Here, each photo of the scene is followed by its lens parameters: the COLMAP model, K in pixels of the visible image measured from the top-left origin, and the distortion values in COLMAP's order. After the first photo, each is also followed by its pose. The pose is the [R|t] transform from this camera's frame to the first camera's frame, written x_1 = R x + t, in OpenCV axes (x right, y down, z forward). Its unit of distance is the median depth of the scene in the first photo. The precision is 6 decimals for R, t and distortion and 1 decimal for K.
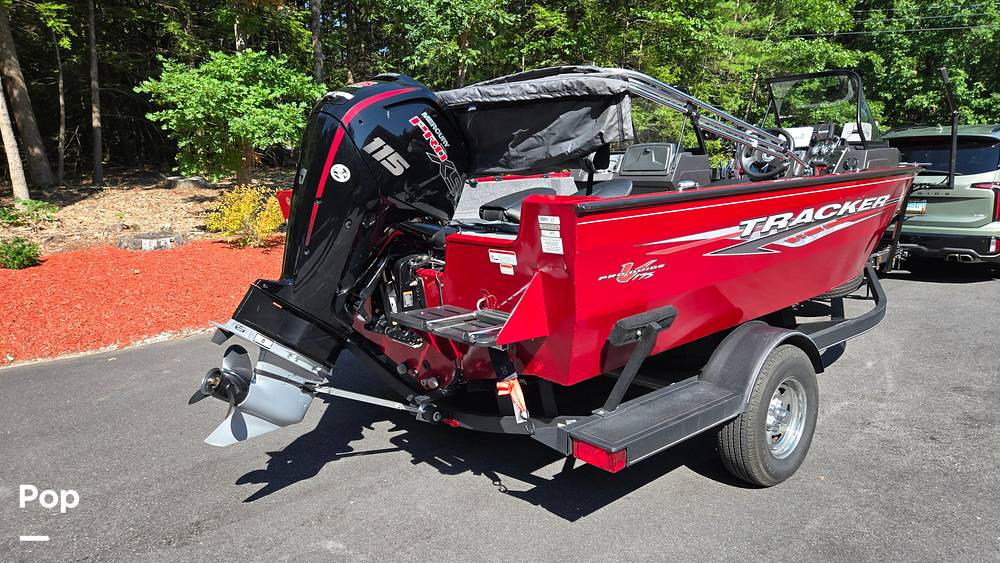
lens RADIAL K [[672.2, 0, 491.5], [0, 672.2, 282.5], [0, 0, 1]] dist [0.084946, -0.087851]
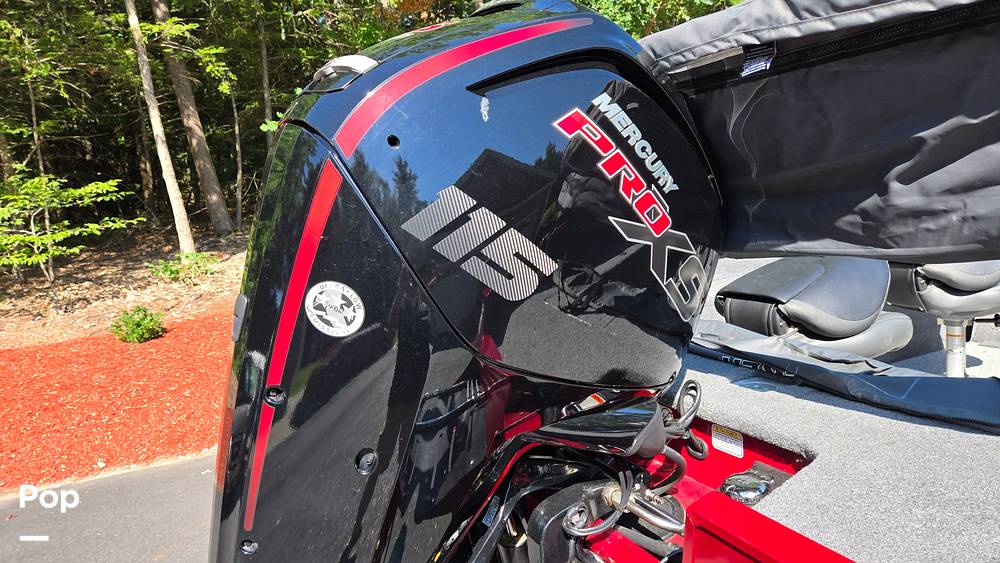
lens RADIAL K [[672.2, 0, 491.5], [0, 672.2, 282.5], [0, 0, 1]] dist [0.084946, -0.087851]
pose [[0.965169, -0.026775, -0.260252, -0.066685], [0.020086, 0.999397, -0.028330, -0.150829], [0.260853, 0.022116, 0.965125, 0.661629]]
